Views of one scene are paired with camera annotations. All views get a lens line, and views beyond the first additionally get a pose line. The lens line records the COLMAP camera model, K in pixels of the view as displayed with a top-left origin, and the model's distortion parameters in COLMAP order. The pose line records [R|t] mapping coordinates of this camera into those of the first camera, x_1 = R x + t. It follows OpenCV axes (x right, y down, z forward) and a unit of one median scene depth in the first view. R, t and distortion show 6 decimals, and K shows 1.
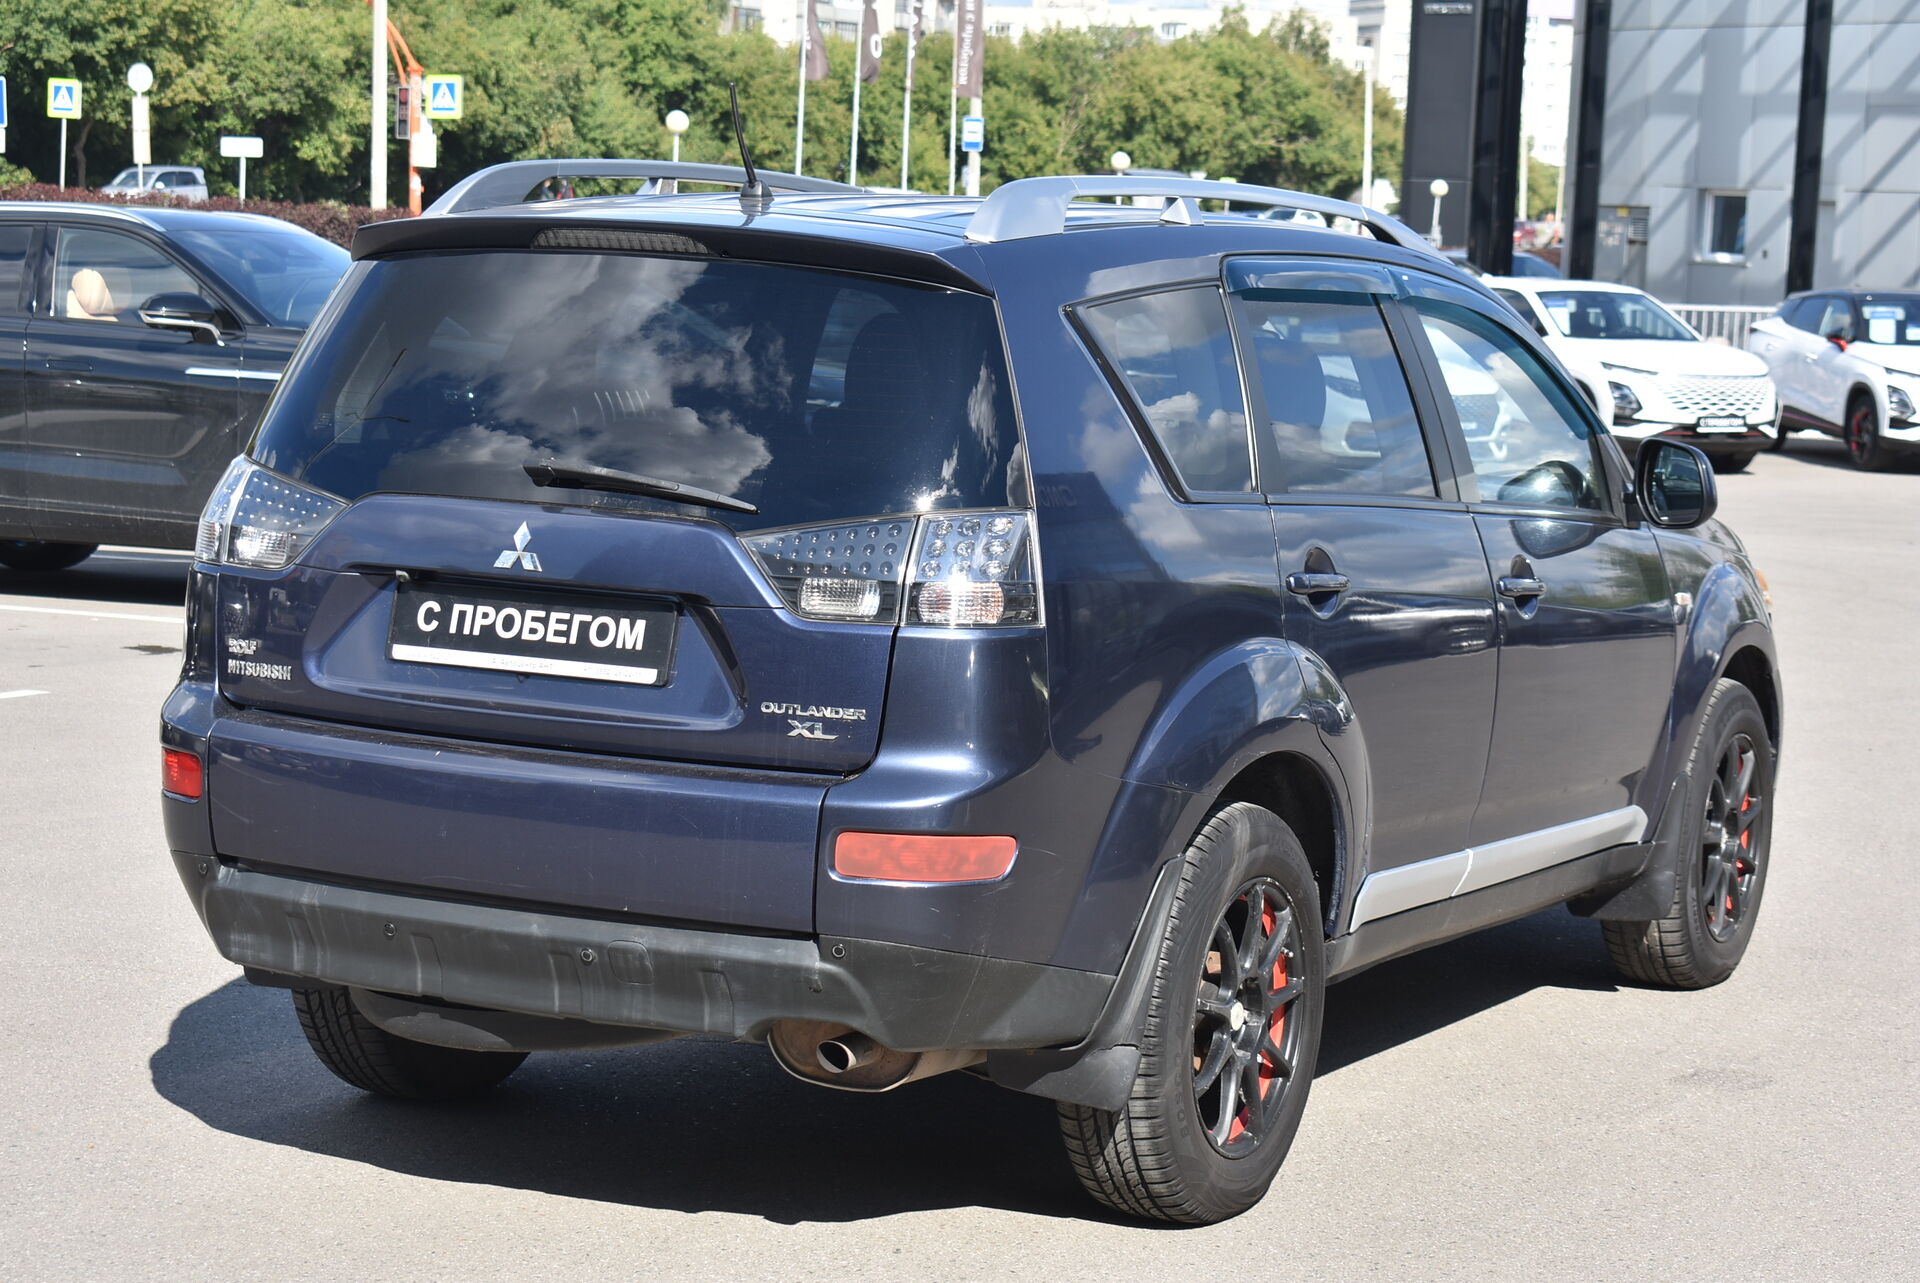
lens RADIAL K [[3934.9, 0, 960.3], [0, 3934.9, 642.5], [0, 0, 1]] dist [0.025291, 0.000000]
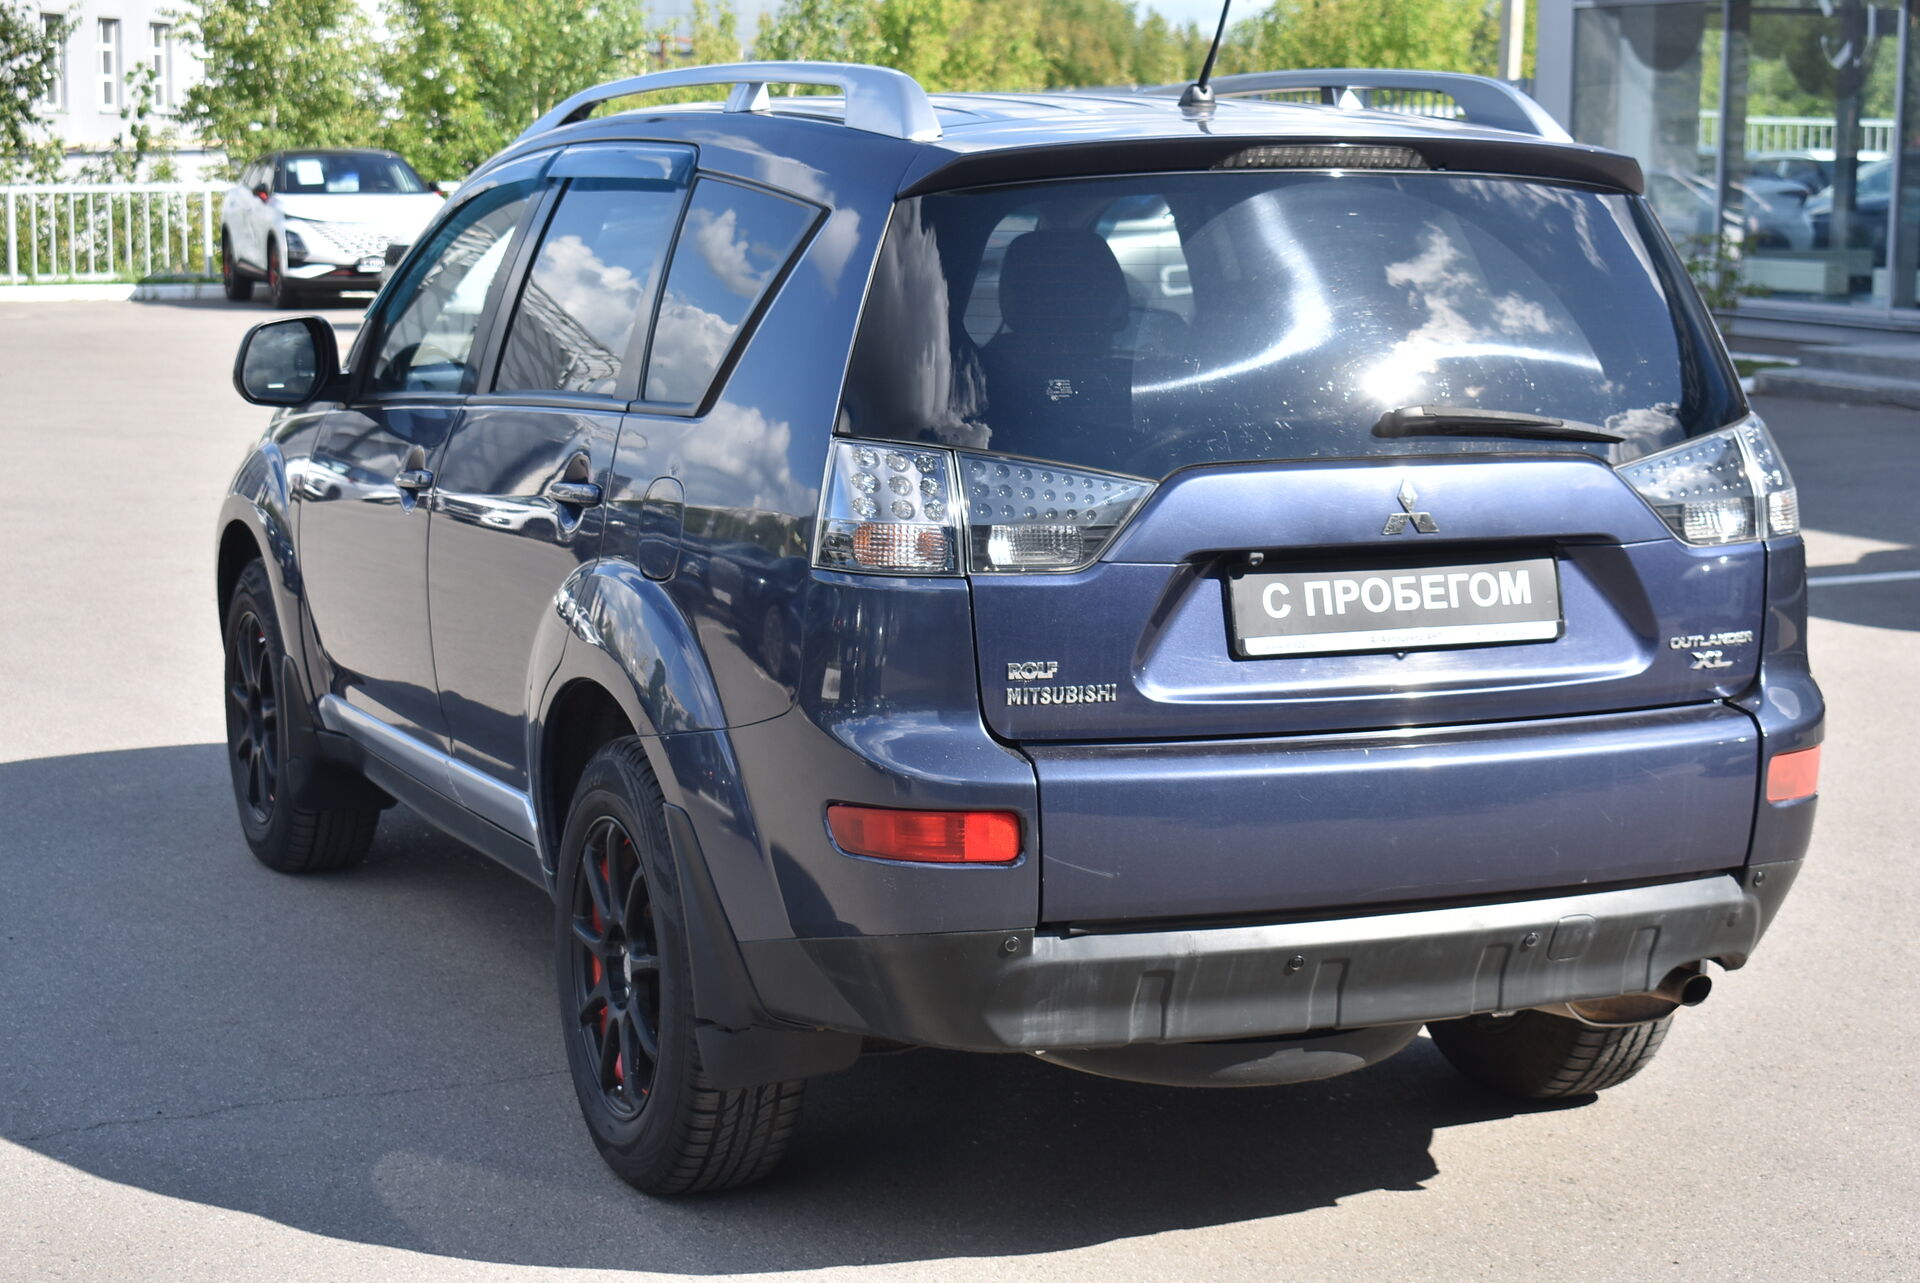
lens RADIAL K [[3768.0, 0, 960.4], [0, 3768.0, 640.9], [0, 0, 1]] dist [0.061842, 0.000000]
pose [[0.645444, -0.145467, 0.749828, -0.812724], [0.095208, 0.989363, 0.109983, -0.096984], [-0.757851, 0.000402, 0.652428, 0.516282]]
